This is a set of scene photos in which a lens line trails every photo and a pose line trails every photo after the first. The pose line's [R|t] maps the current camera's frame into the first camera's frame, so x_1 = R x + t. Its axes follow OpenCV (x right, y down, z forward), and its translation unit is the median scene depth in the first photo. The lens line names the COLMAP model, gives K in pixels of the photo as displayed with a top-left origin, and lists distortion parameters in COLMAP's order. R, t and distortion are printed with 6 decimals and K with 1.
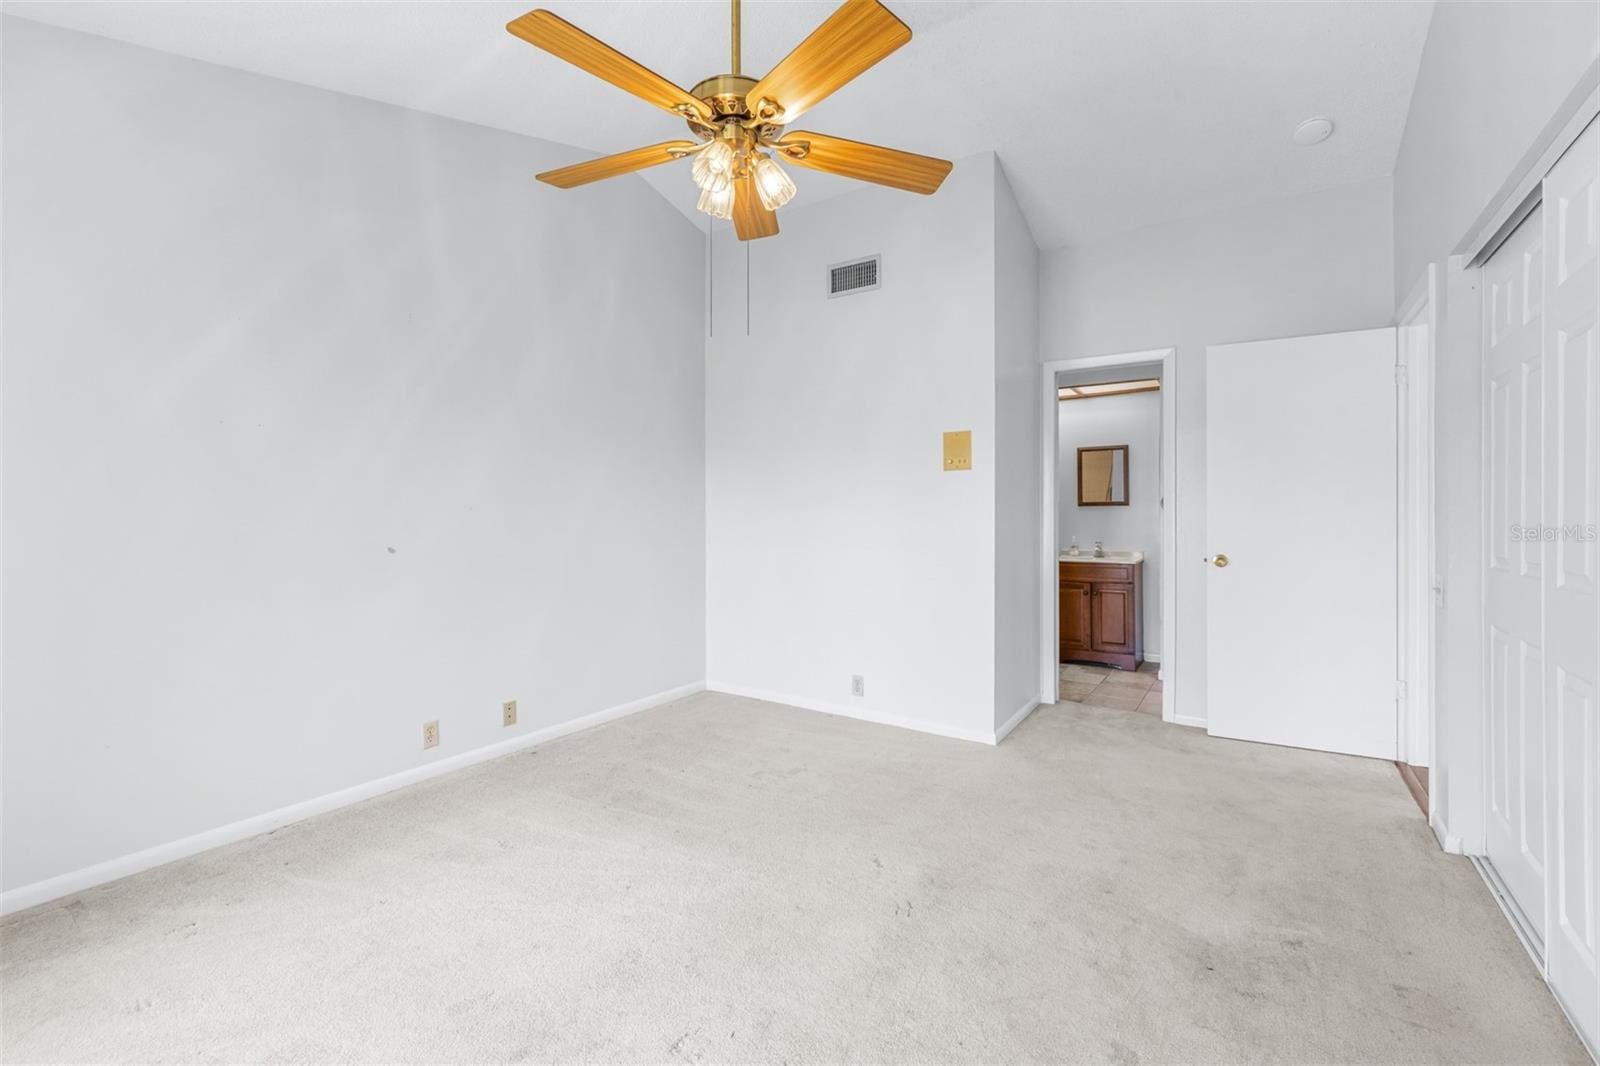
lens RADIAL K [[686.4, 0, 803.6], [0, 686.4, 515.8], [0, 0, 1]] dist [0.000067, 0.000006]
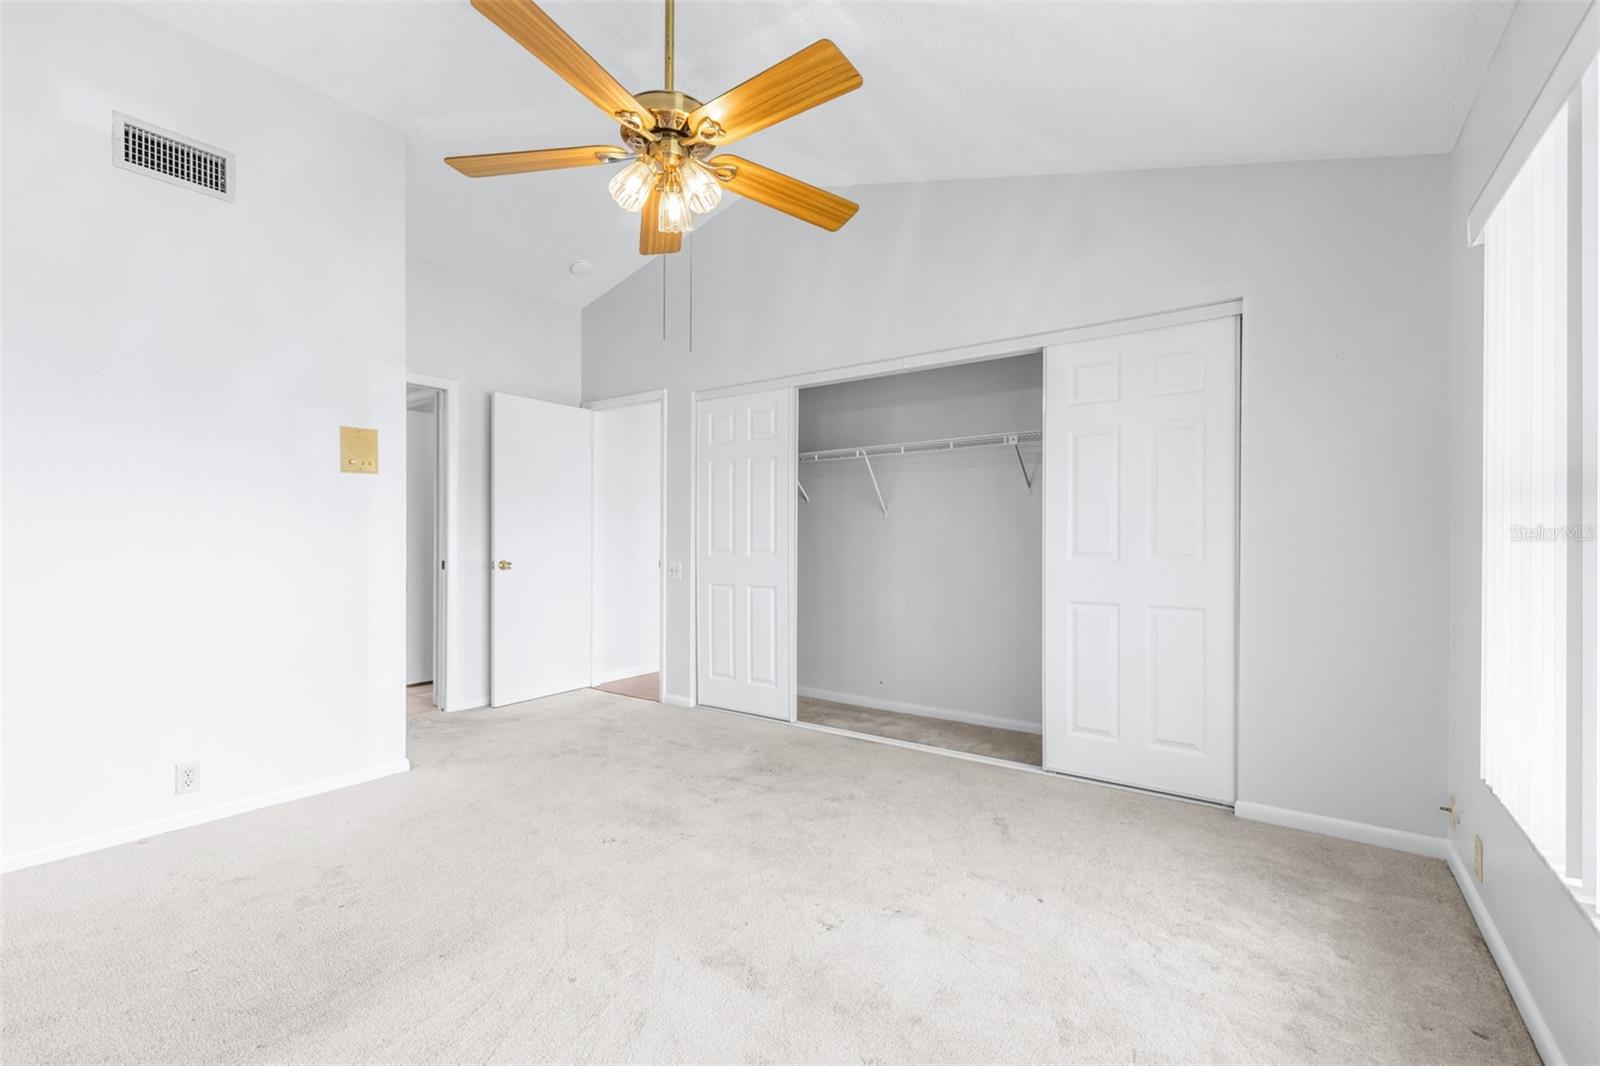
lens RADIAL K [[686.5, 0, 800.3], [0, 686.5, 532.6], [0, 0, 1]] dist [-0.000062, -0.000014]
pose [[0.046614, 0.004611, 0.998902, -0.634700], [-0.000258, 0.999989, -0.004604, 0.012789], [-0.998913, -0.000043, 0.046615, 0.419524]]
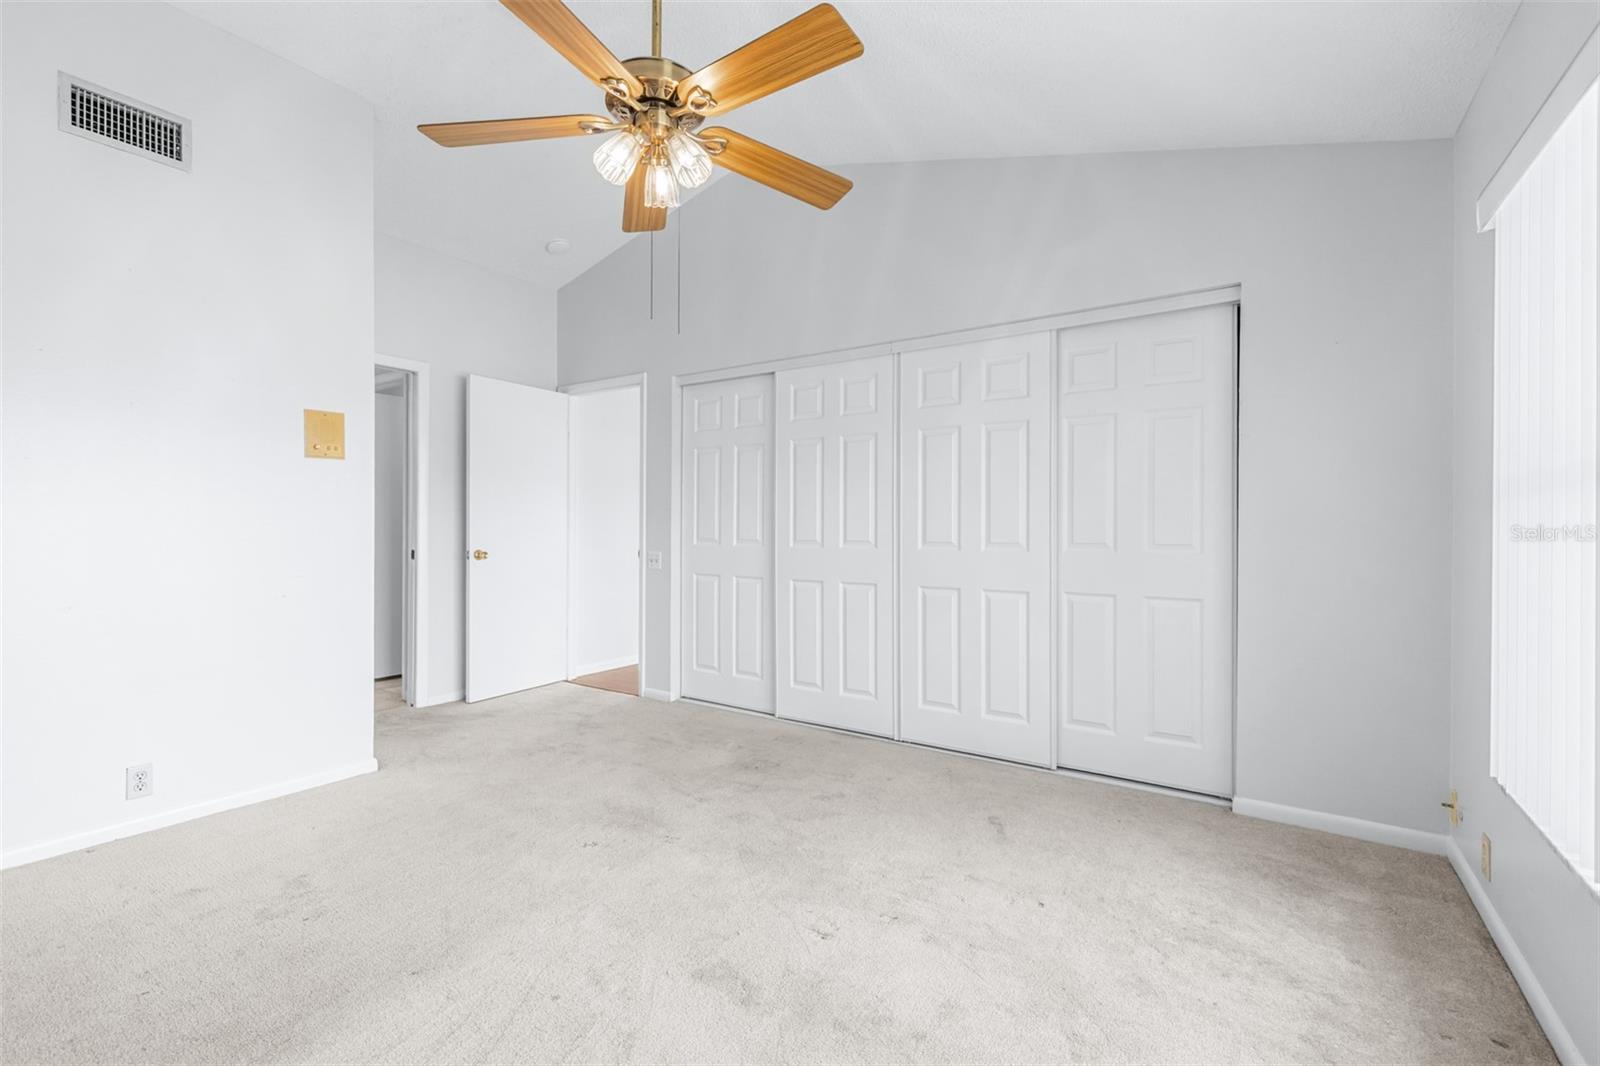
lens RADIAL K [[694.1, 0, 792.9], [0, 694.1, 521.4], [0, 0, 1]] dist [-0.000026, -0.000139]
pose [[0.022364, 0.002974, 0.999745, -0.615021], [-0.002335, 0.999993, -0.002922, 0.010303], [-0.999747, -0.002269, 0.022371, 0.435690]]
